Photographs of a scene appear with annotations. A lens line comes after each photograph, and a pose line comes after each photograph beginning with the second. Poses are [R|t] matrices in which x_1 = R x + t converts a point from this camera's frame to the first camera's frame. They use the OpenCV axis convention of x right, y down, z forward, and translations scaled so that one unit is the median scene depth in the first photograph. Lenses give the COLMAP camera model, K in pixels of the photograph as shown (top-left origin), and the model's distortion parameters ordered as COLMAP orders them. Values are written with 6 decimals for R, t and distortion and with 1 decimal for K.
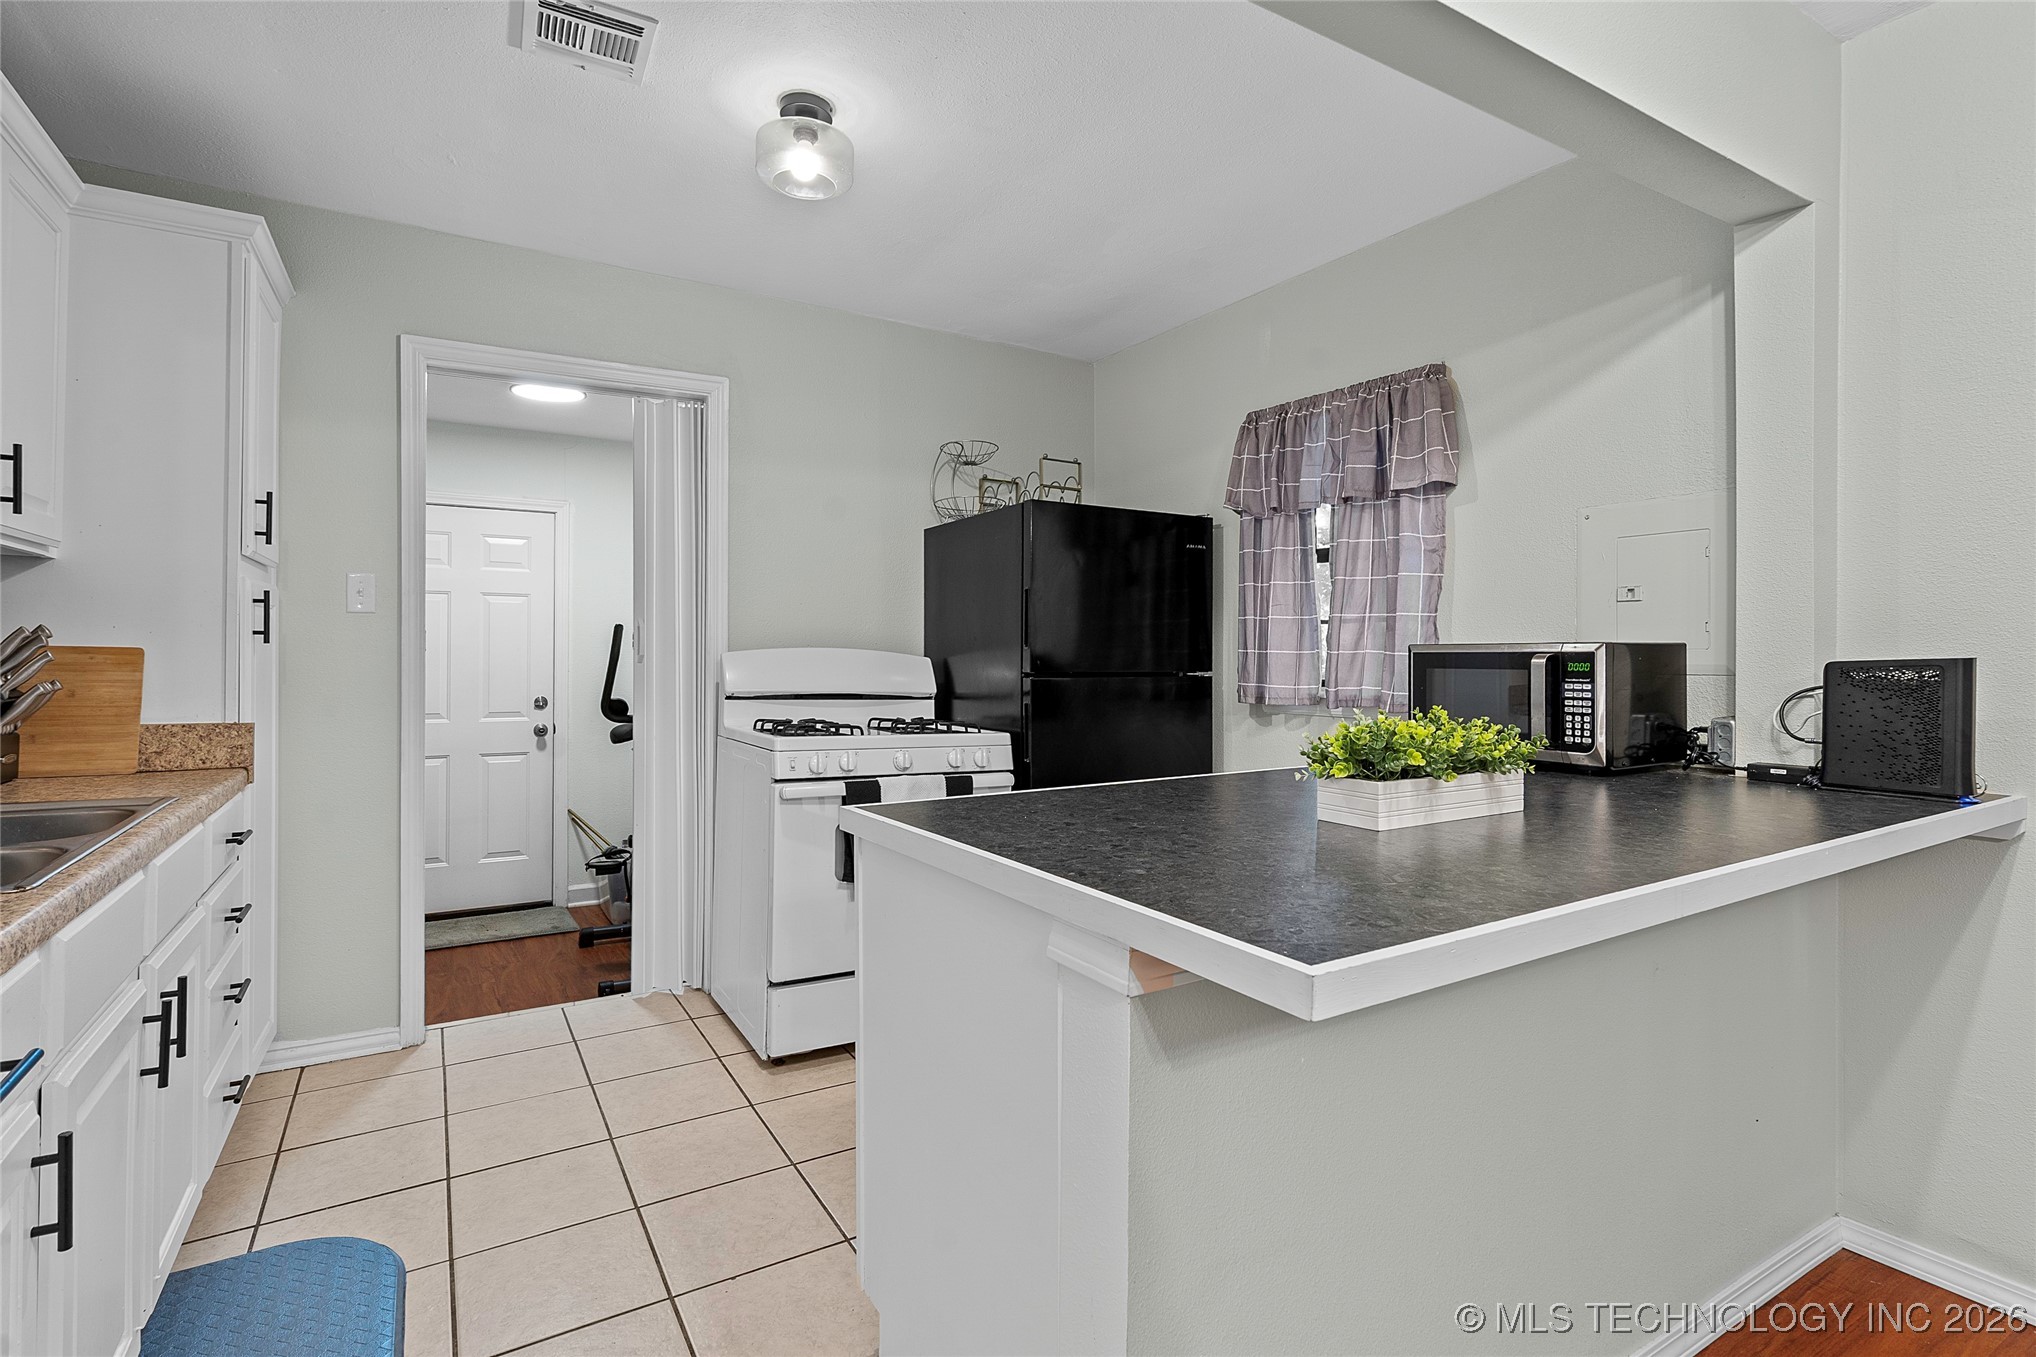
lens RADIAL K [[984.2, 0, 1017.7], [0, 984.2, 674.5], [0, 0, 1]] dist [0.002913, 0.001768]
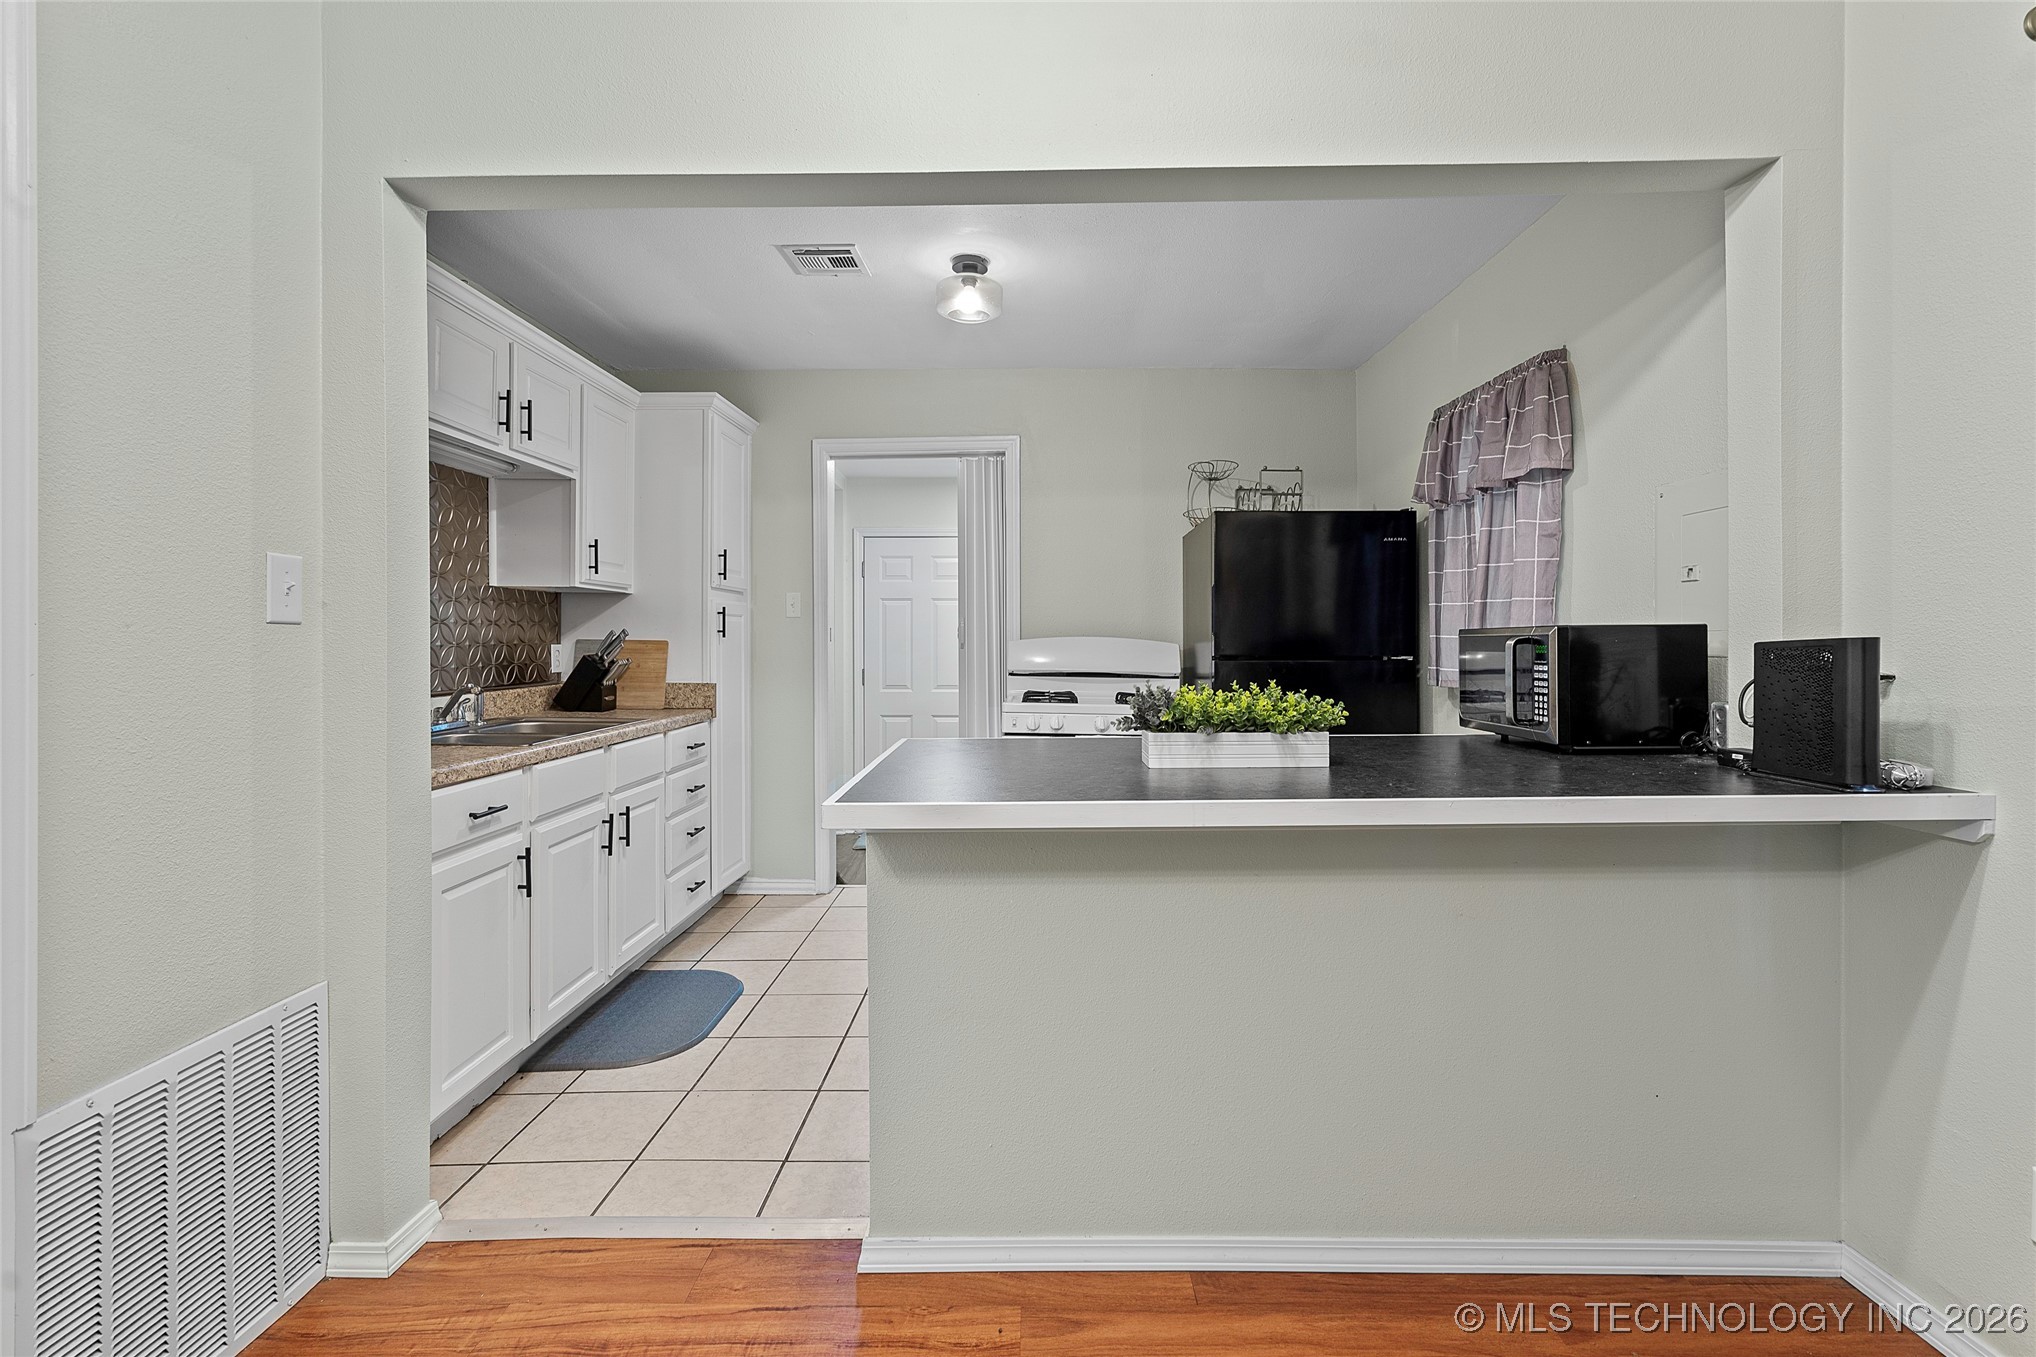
lens RADIAL K [[939.7, 0, 1018.0], [0, 939.7, 678.5], [0, 0, 1]] dist [-0.001705, 0.000953]
pose [[0.849366, 0.014156, -0.527615, 0.565307], [-0.005180, 0.999816, 0.018486, 0.007279], [0.527779, -0.012968, 0.849283, -0.129354]]
